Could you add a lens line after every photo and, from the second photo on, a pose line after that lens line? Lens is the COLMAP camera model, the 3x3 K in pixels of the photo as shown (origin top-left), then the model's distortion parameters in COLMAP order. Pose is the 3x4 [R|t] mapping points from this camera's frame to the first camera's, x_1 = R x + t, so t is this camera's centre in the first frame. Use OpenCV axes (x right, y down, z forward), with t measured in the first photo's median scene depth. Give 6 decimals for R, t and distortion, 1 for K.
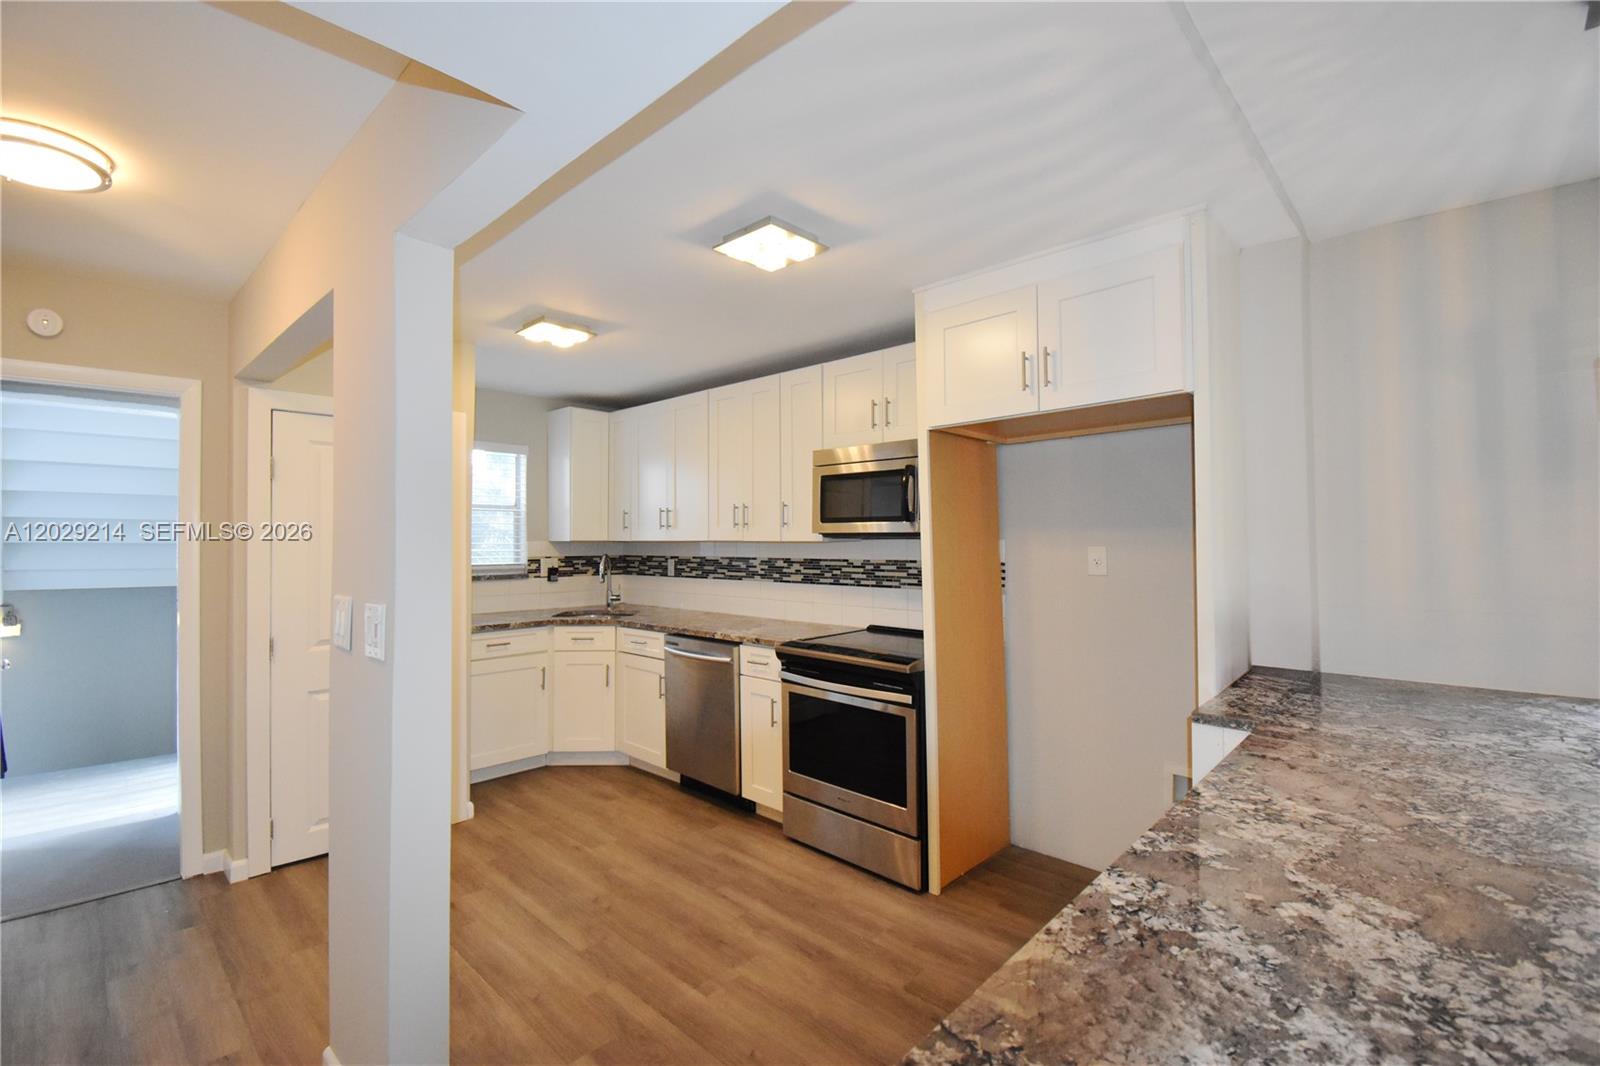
lens RADIAL K [[703.6, 0, 800.0], [0, 703.6, 533.0], [0, 0, 1]] dist [0.018431, -0.026053]
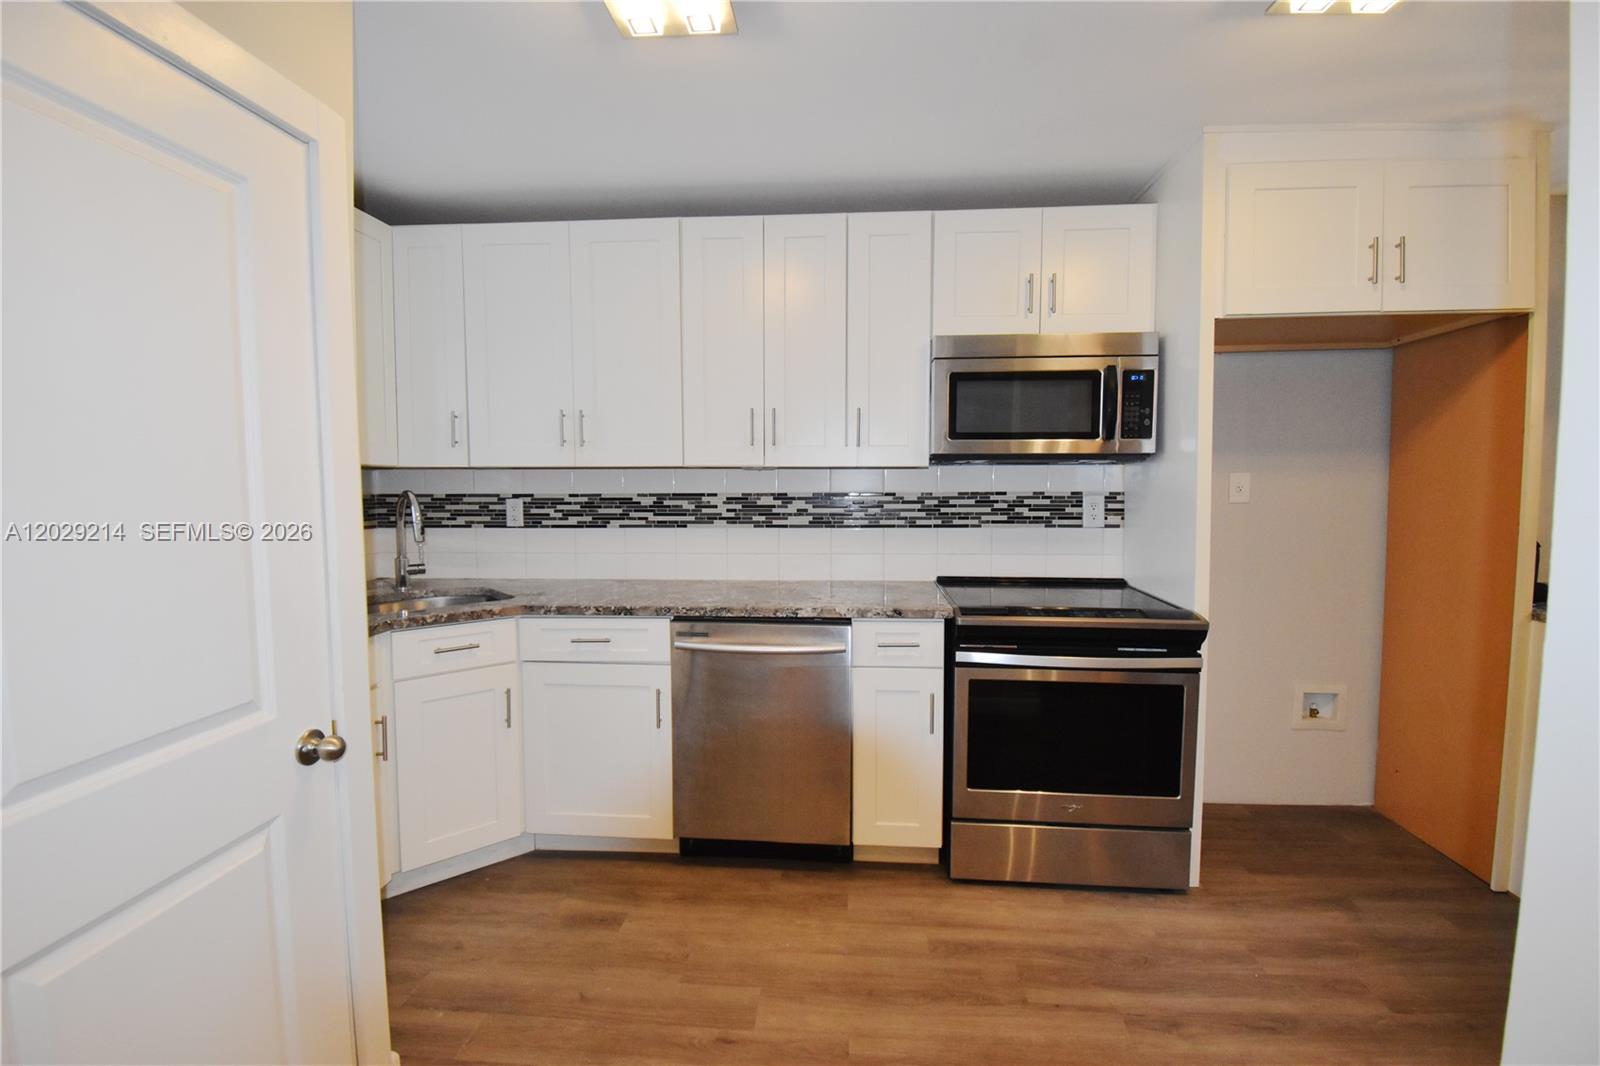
lens RADIAL K [[703.6, 0, 800.0], [0, 703.6, 533.0], [0, 0, 1]] dist [0.018431, -0.026053]
pose [[0.775568, -0.040725, 0.629949, -0.484795], [-0.006906, 0.997310, 0.072977, 0.026386], [-0.631226, -0.060949, 0.773201, 0.481773]]
